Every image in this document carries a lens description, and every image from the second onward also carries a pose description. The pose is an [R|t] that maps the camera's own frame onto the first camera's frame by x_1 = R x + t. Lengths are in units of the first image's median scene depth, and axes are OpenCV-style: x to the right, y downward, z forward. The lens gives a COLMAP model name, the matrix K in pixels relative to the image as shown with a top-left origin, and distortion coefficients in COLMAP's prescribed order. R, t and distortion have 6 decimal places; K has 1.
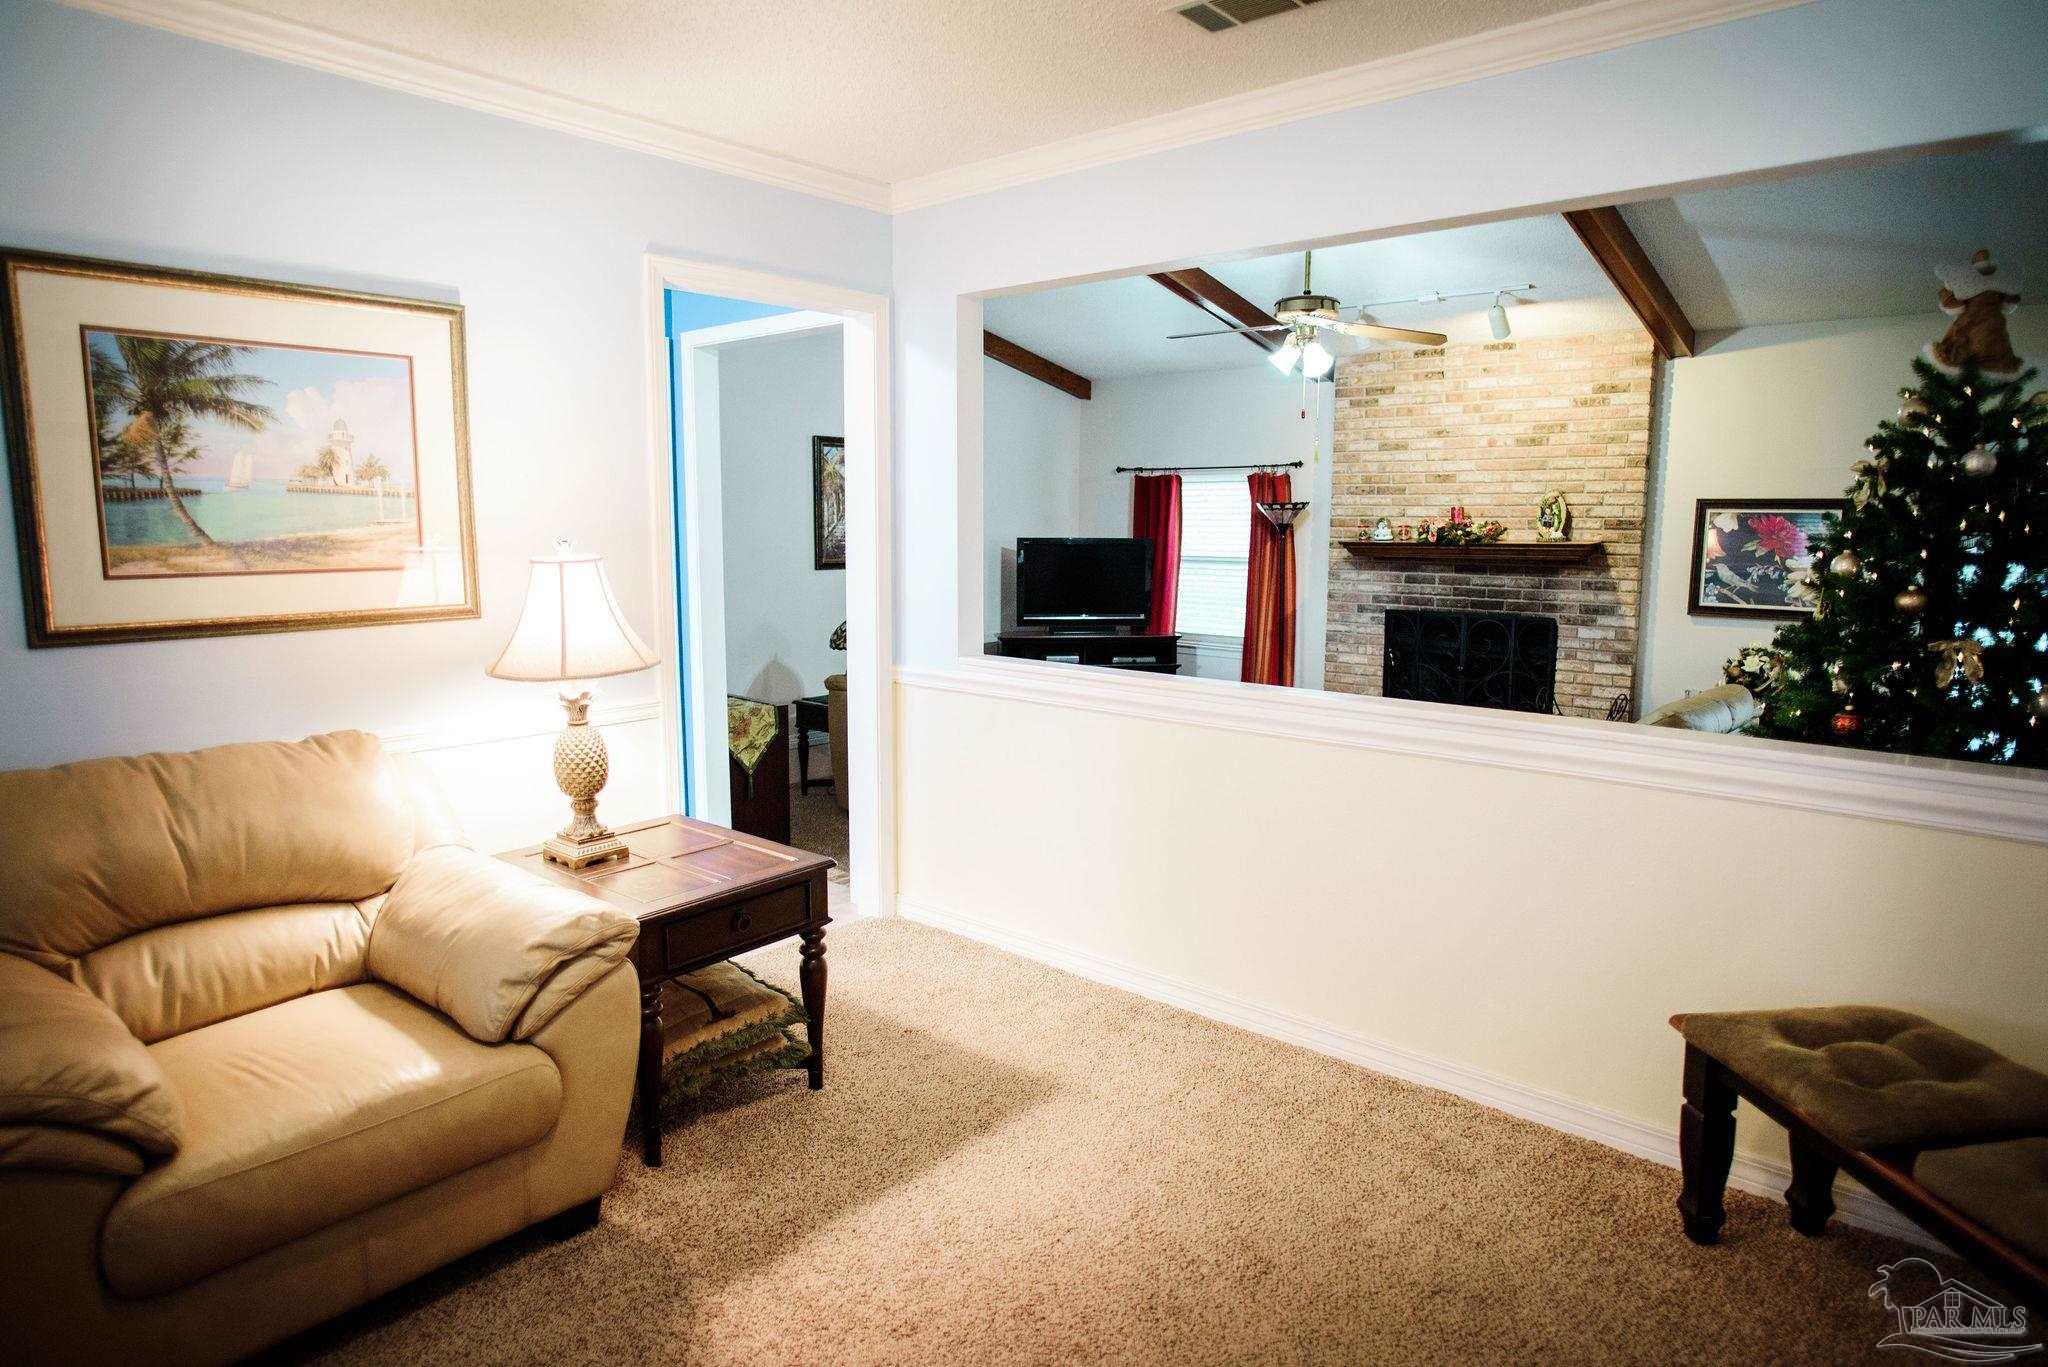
lens RADIAL K [[1182.5, 0, 1035.6], [0, 1182.5, 683.1], [0, 0, 1]] dist [-0.039018, 0.016620]
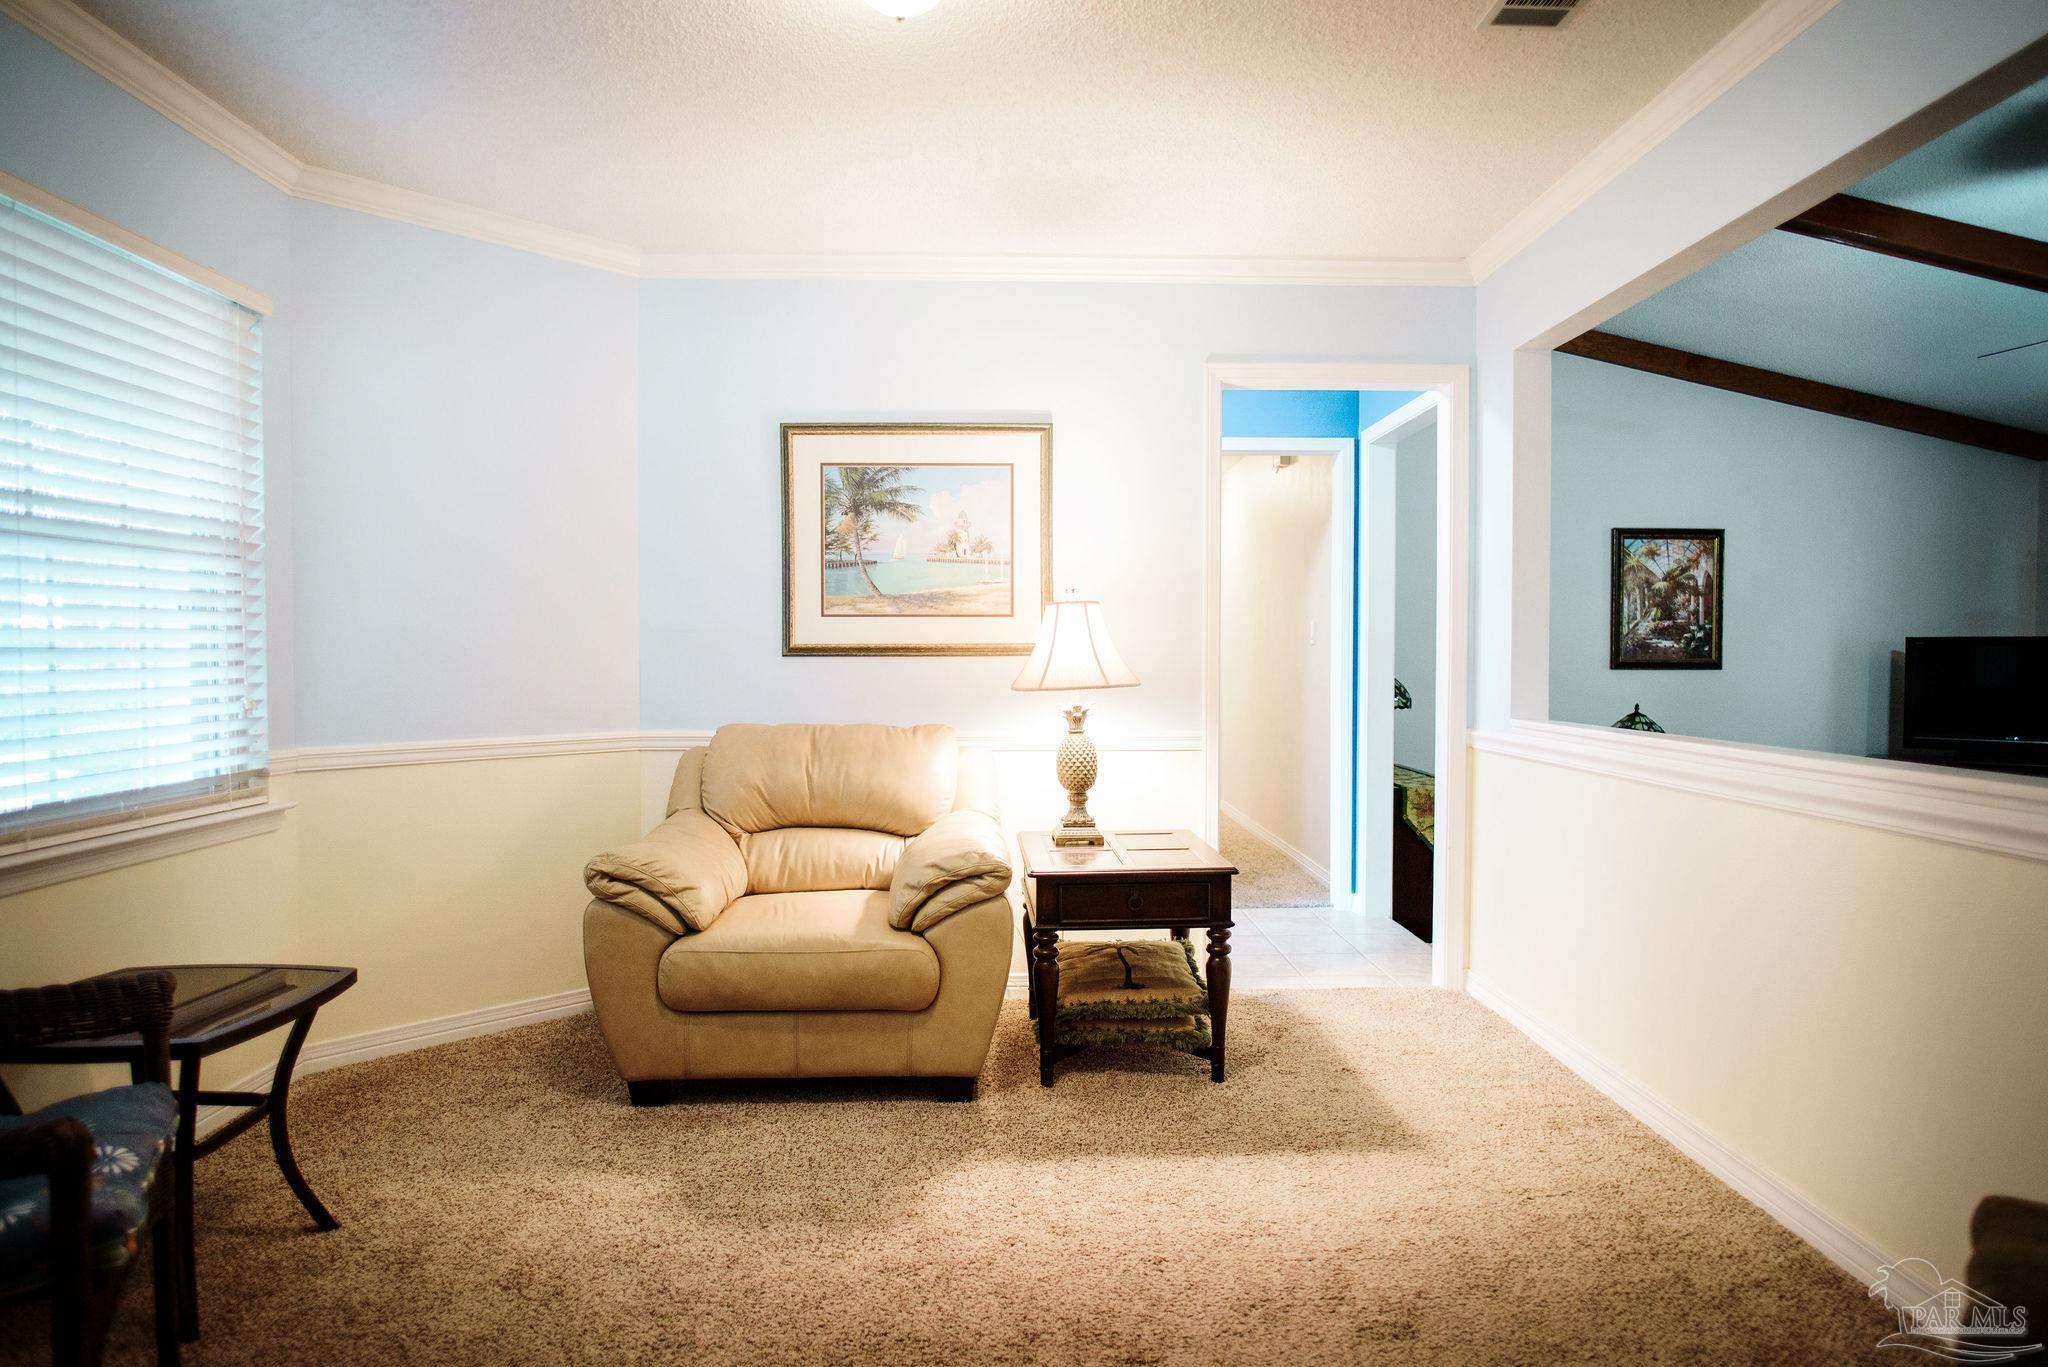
lens RADIAL K [[1182.5, 0, 1035.6], [0, 1182.5, 683.1], [0, 0, 1]] dist [-0.039018, 0.016620]
pose [[0.672760, 0.013484, -0.739738, 0.584342], [-0.100643, 0.992208, -0.073444, 0.088838], [0.732984, 0.123860, 0.668875, 0.121775]]
